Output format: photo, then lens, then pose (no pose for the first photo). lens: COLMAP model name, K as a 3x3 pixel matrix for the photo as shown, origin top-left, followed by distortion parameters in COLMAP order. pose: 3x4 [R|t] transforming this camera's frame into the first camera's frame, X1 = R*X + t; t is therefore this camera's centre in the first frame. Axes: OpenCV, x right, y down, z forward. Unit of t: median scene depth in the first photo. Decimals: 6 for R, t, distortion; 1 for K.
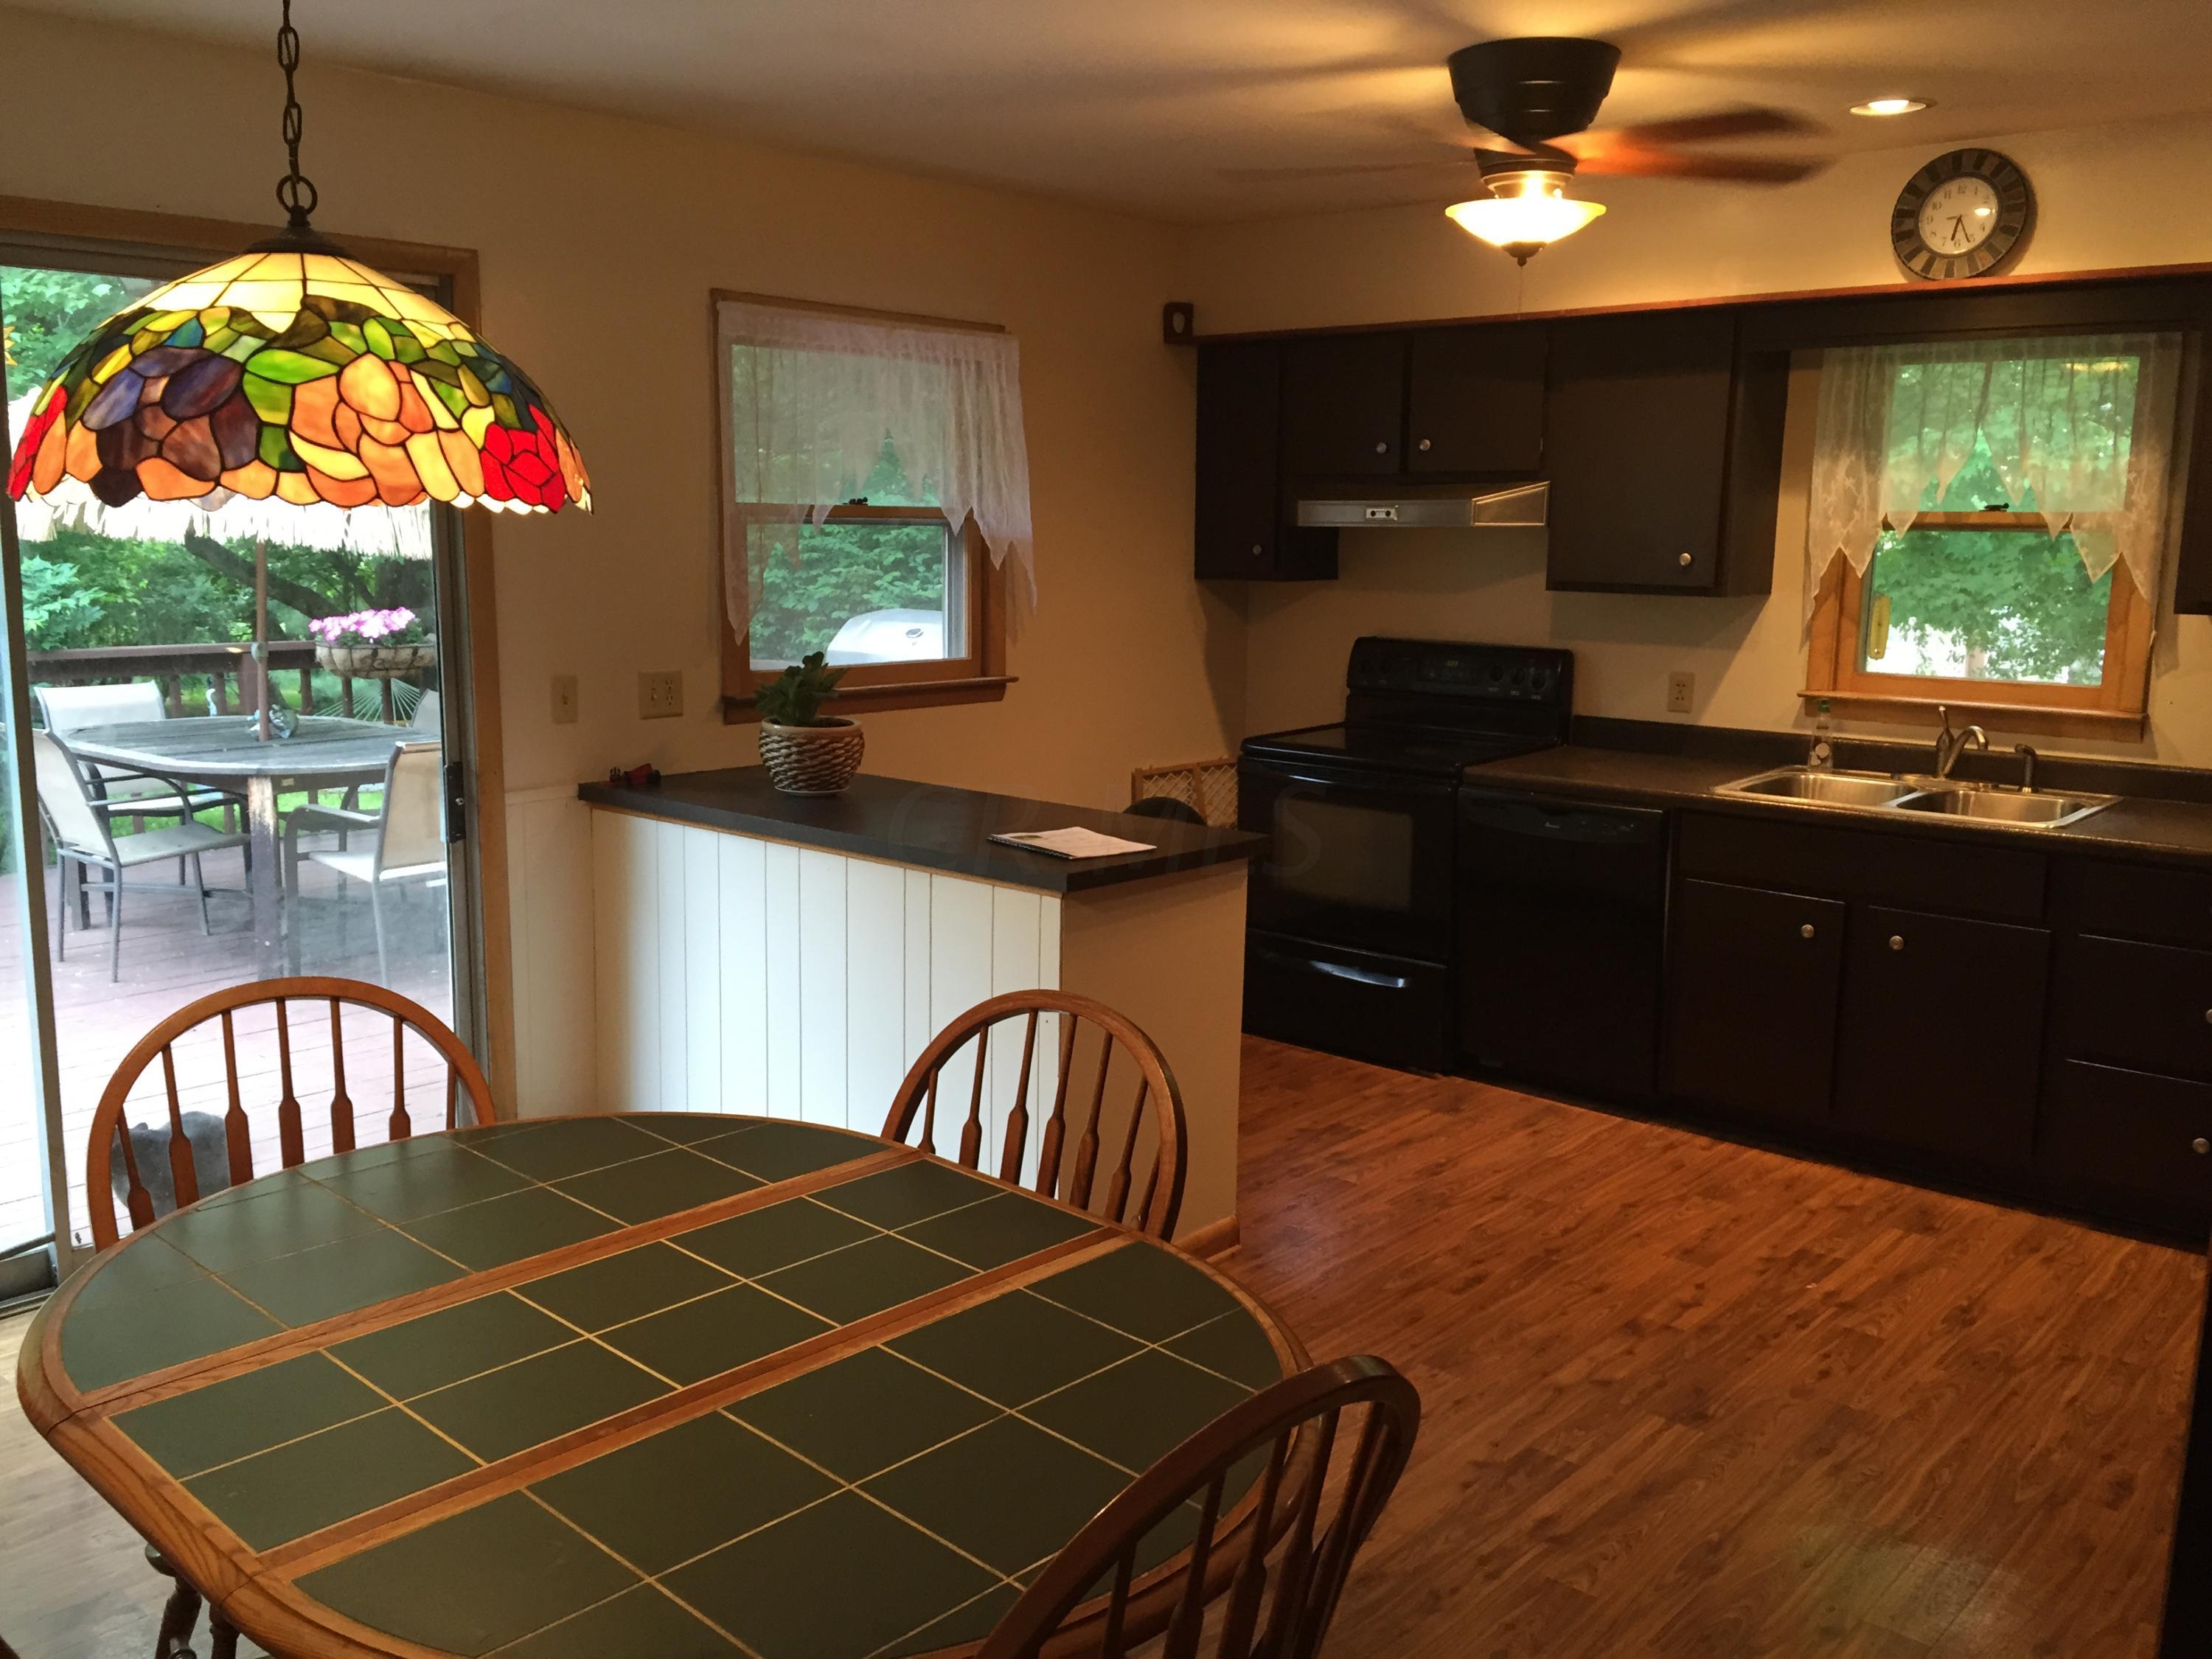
lens RADIAL K [[1893.2, 0, 1095.0], [0, 1893.2, 824.9], [0, 0, 1]] dist [0.034467, -0.022356]
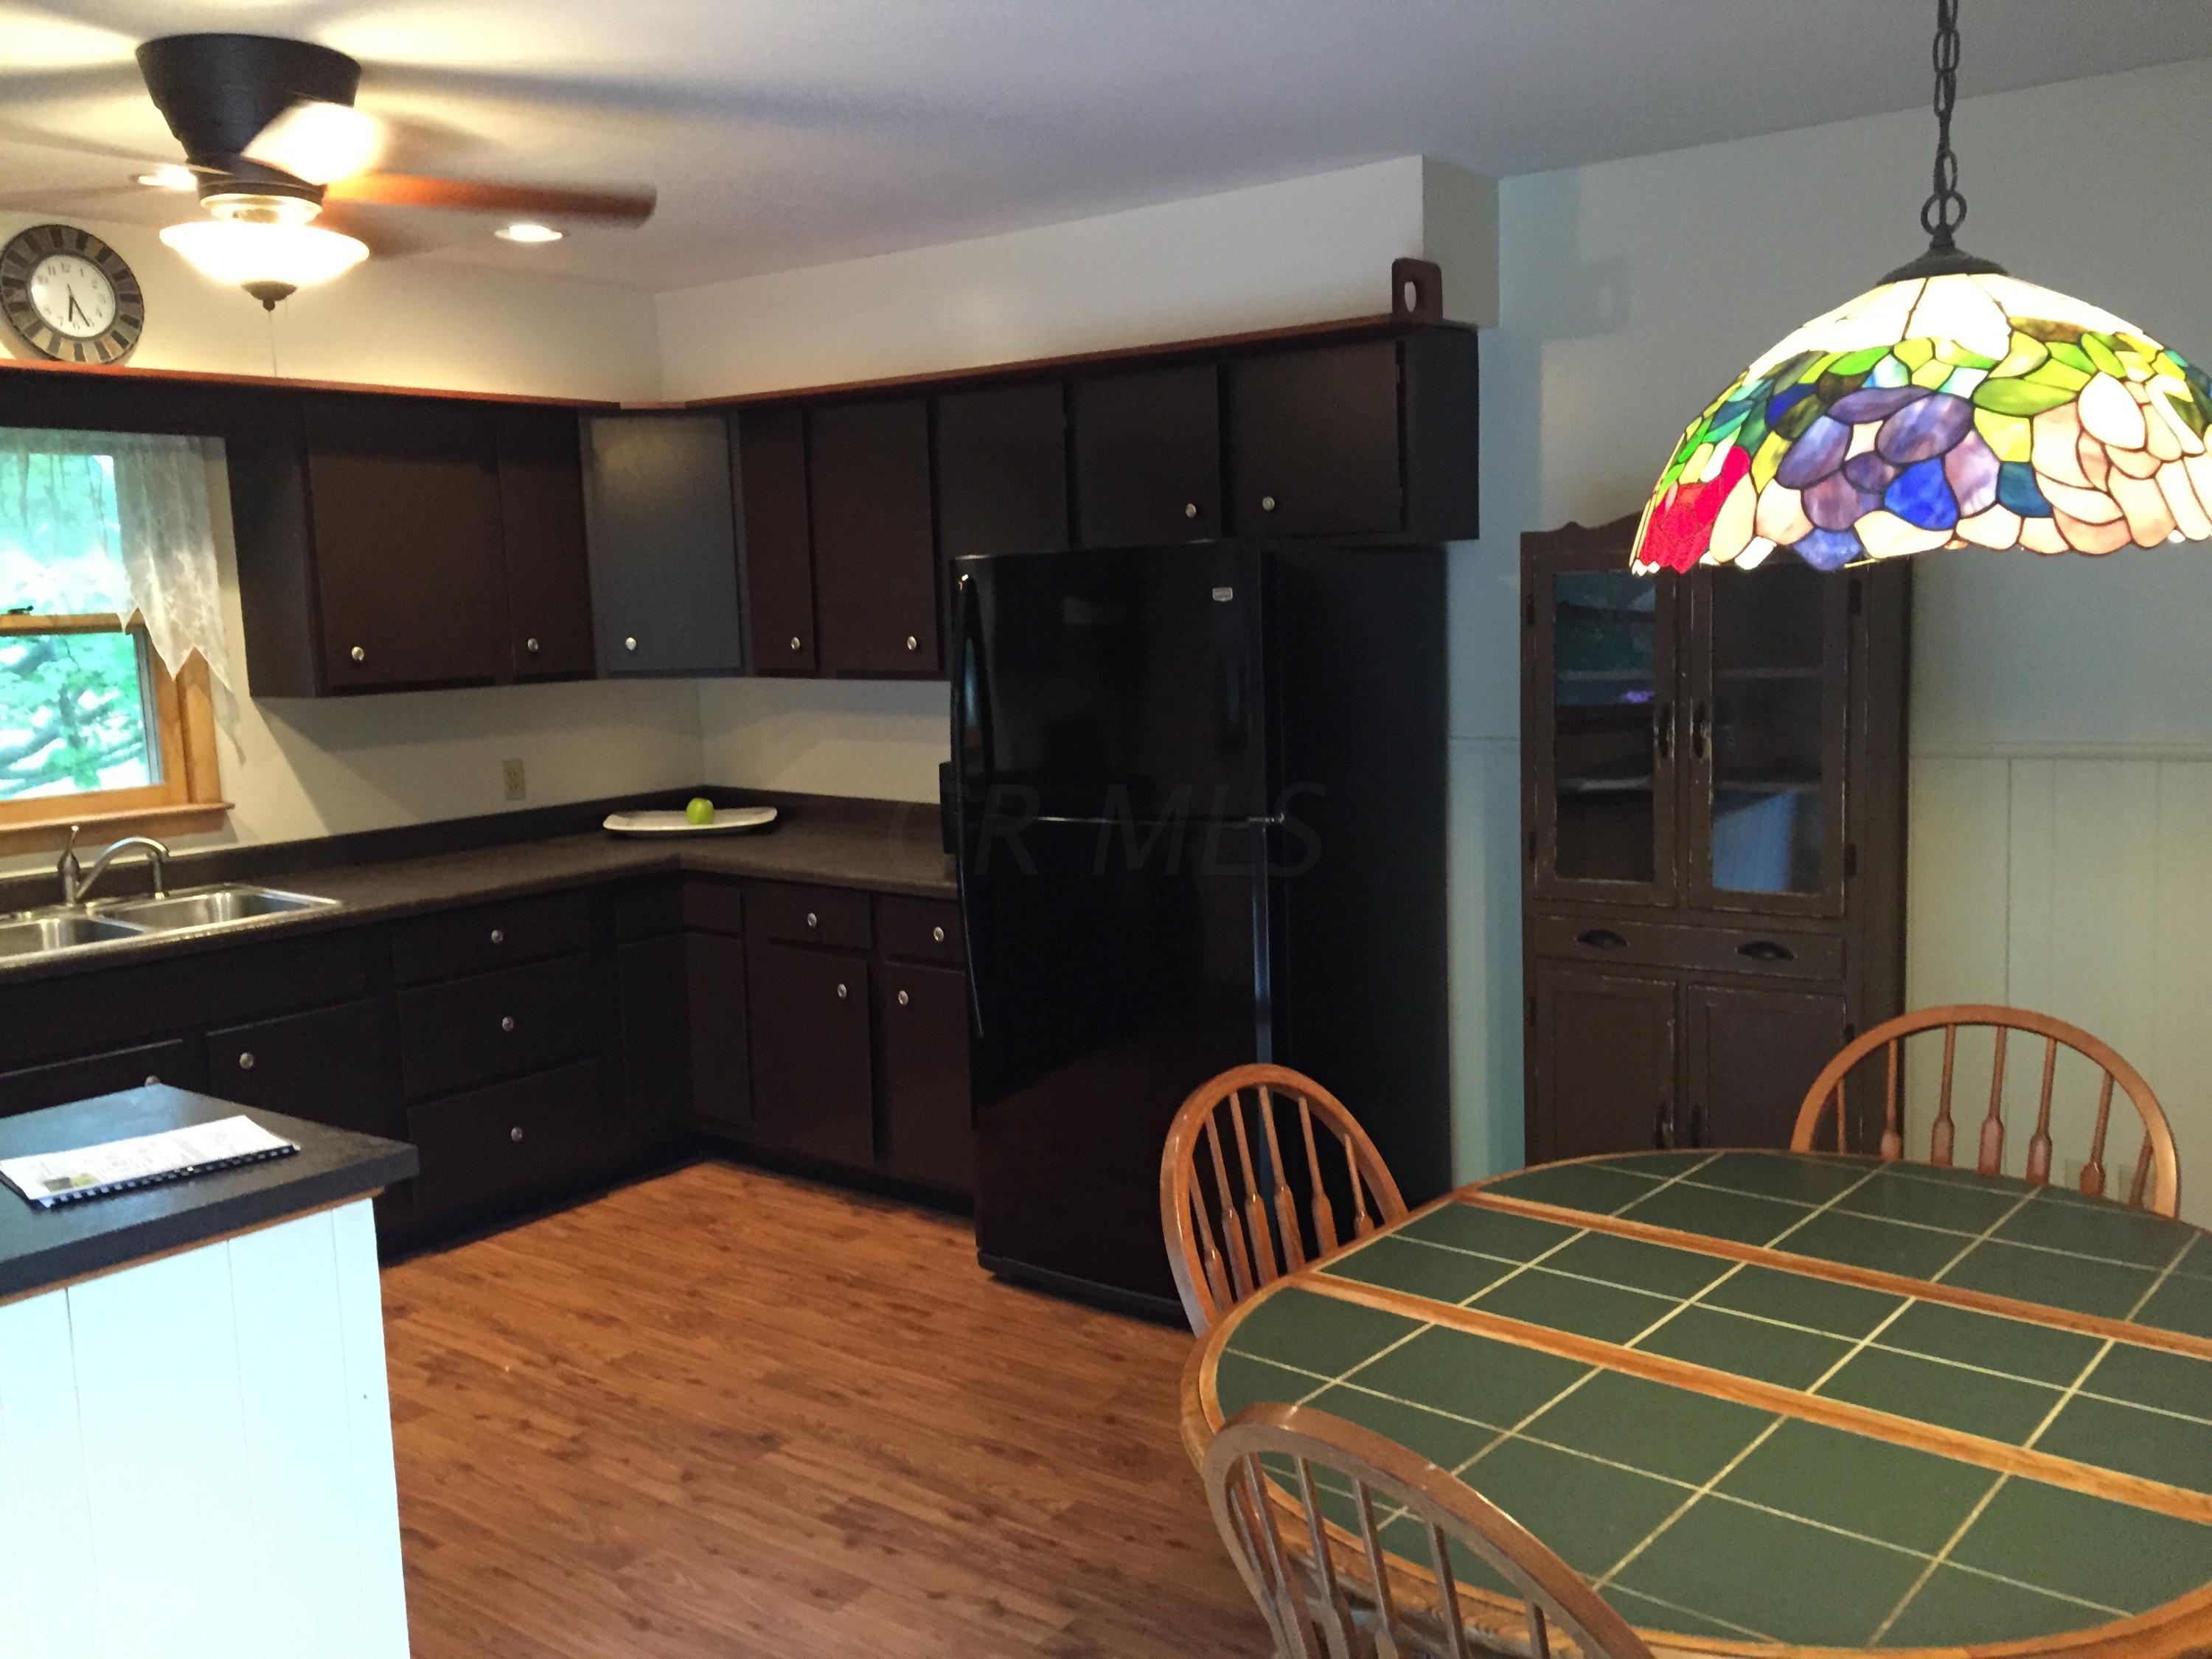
lens RADIAL K [[1893.2, 0, 1097.2], [0, 1893.2, 836.2], [0, 0, 1]] dist [0.034467, -0.022356]
pose [[-0.057808, -0.138096, 0.988730, -0.630690], [0.203055, 0.968058, 0.147081, -0.120050], [-0.977459, 0.209269, -0.027921, 0.709743]]
